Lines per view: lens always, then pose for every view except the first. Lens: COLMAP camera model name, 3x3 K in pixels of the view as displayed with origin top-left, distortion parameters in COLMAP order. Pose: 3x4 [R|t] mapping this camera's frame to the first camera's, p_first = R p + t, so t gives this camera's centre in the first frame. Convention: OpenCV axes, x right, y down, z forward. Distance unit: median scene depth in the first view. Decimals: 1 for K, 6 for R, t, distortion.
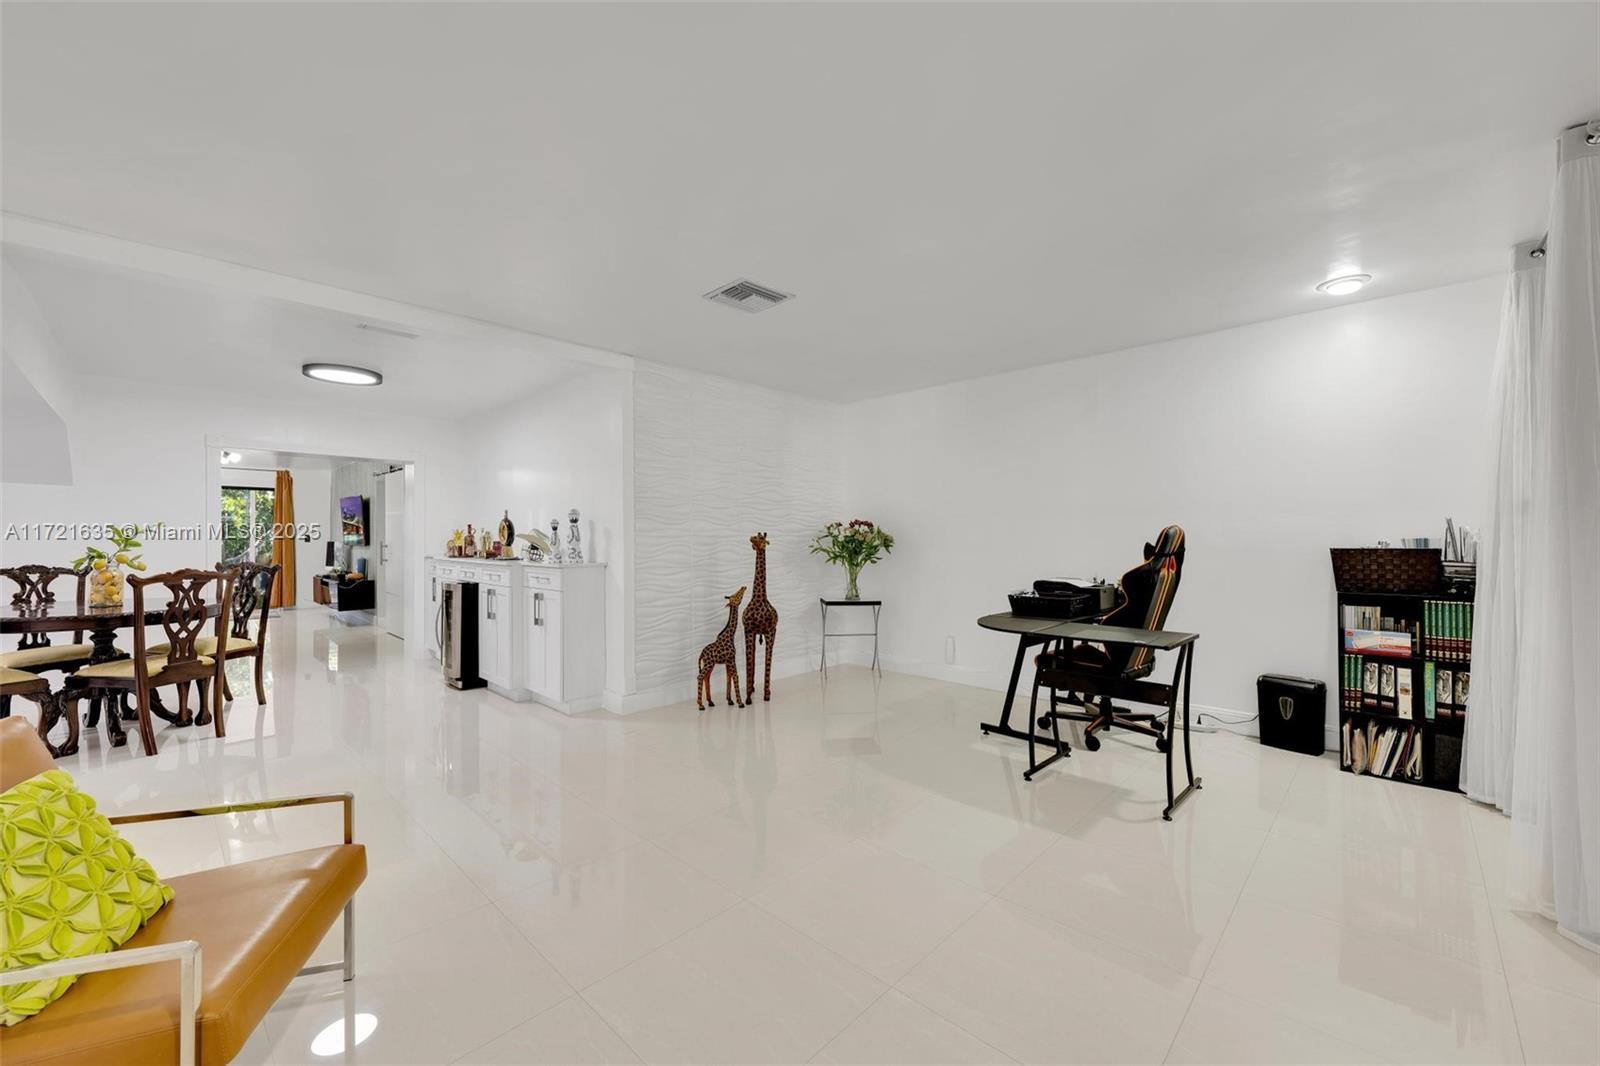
lens RADIAL K [[626.9, 0, 788.2], [0, 626.9, 535.2], [0, 0, 1]] dist [-0.003820, -0.000280]
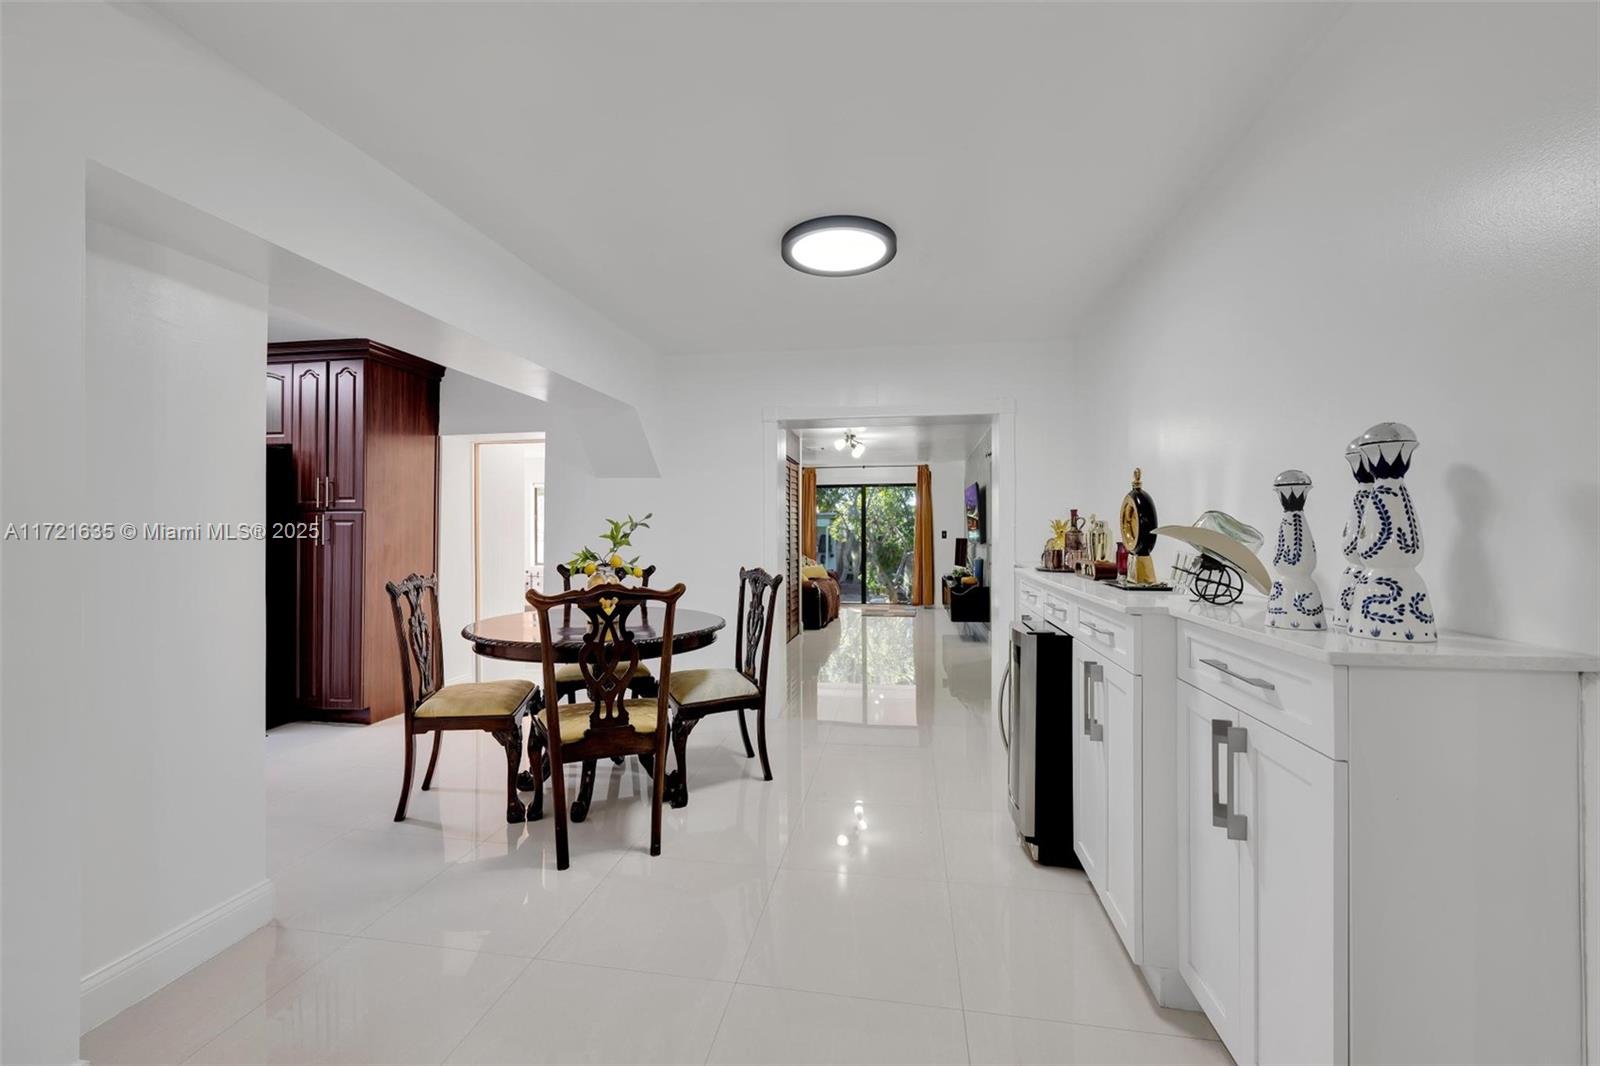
lens RADIAL K [[626.9, 0, 798.3], [0, 626.9, 530.1], [0, 0, 1]] dist [-0.003820, -0.000280]
pose [[0.568222, -0.003716, -0.822867, -0.242227], [0.001880, 0.999993, -0.003218, 0.001641], [0.822873, 0.000282, 0.568225, 0.595137]]
